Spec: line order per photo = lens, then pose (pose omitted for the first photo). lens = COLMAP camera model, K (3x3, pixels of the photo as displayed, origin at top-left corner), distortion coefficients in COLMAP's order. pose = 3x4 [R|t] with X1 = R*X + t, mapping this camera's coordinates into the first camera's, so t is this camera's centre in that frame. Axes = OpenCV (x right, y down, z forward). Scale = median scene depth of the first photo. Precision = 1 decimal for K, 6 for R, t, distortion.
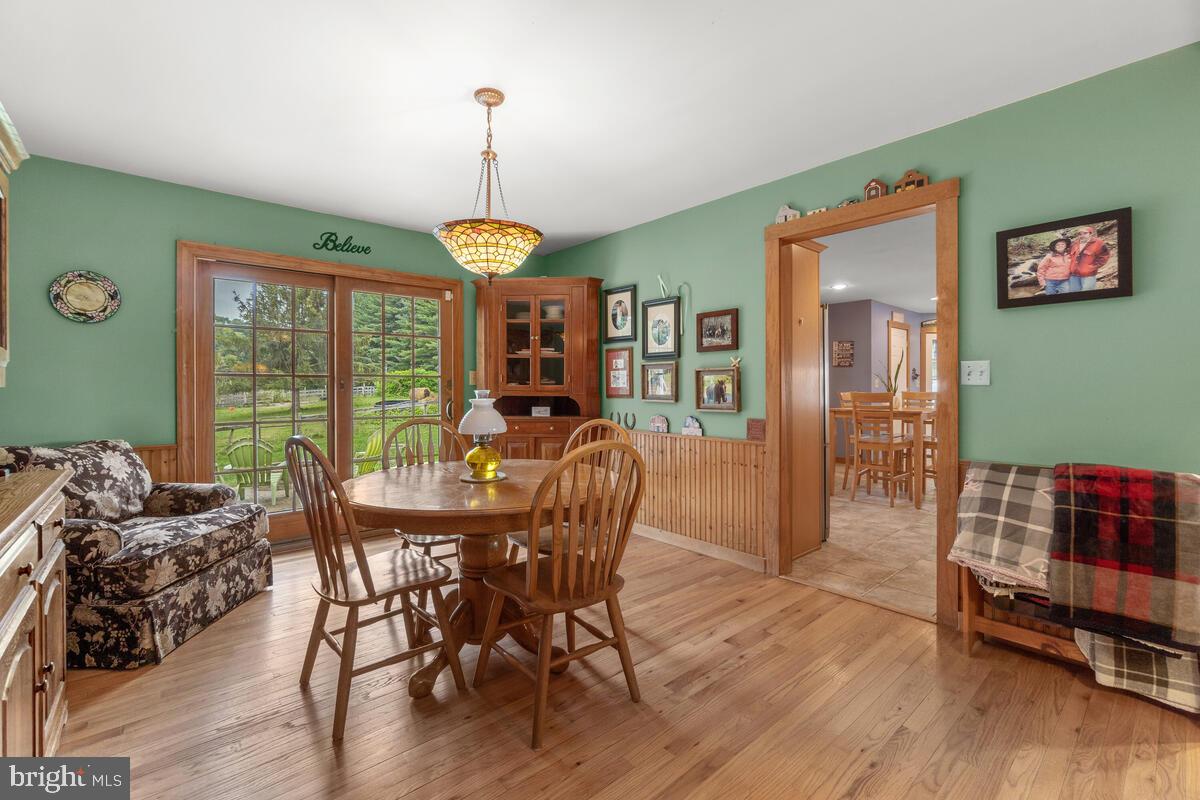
lens RADIAL K [[511.2, 0, 591.2], [0, 511.2, 394.1], [0, 0, 1]] dist [-0.015601, 0.000187]
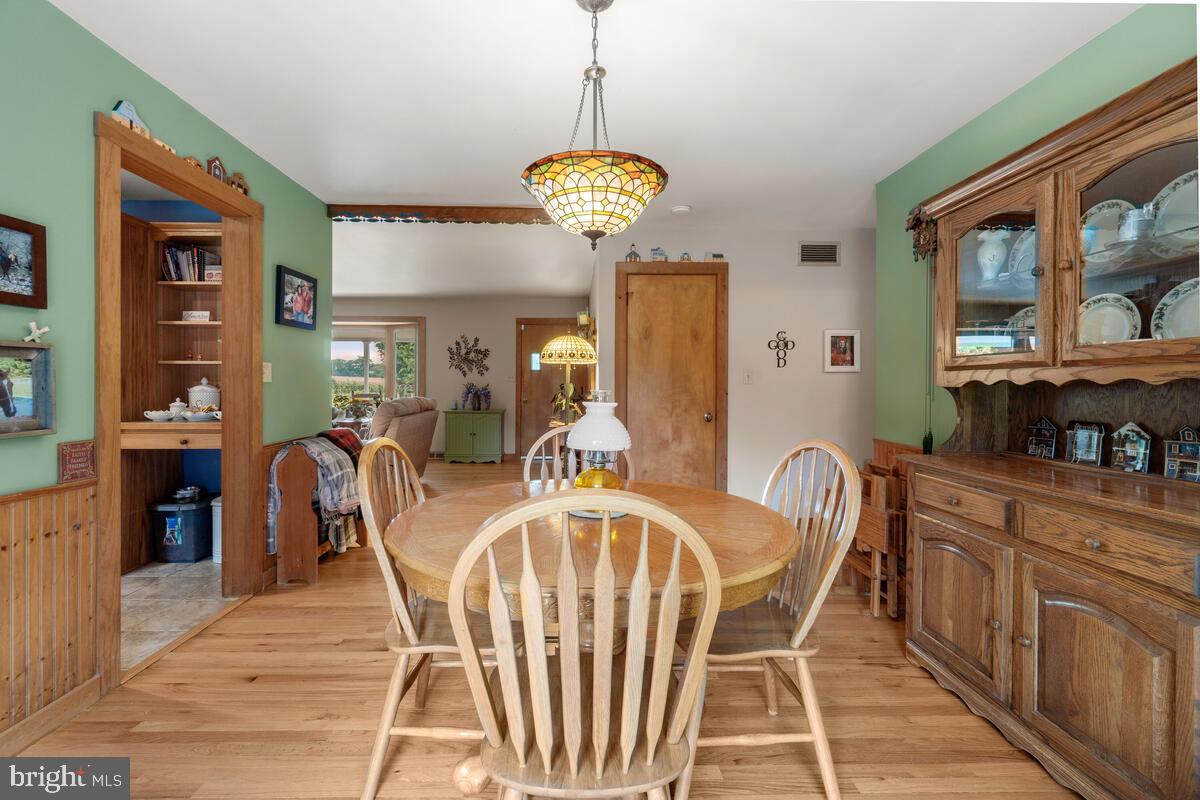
lens RADIAL K [[511.2, 0, 591.2], [0, 511.2, 394.1], [0, 0, 1]] dist [-0.015601, 0.000187]
pose [[-0.779461, -0.014954, 0.626272, -0.490677], [0.003679, 0.999589, 0.028446, -0.017400], [-0.626440, 0.024477, -0.779086, 1.160496]]
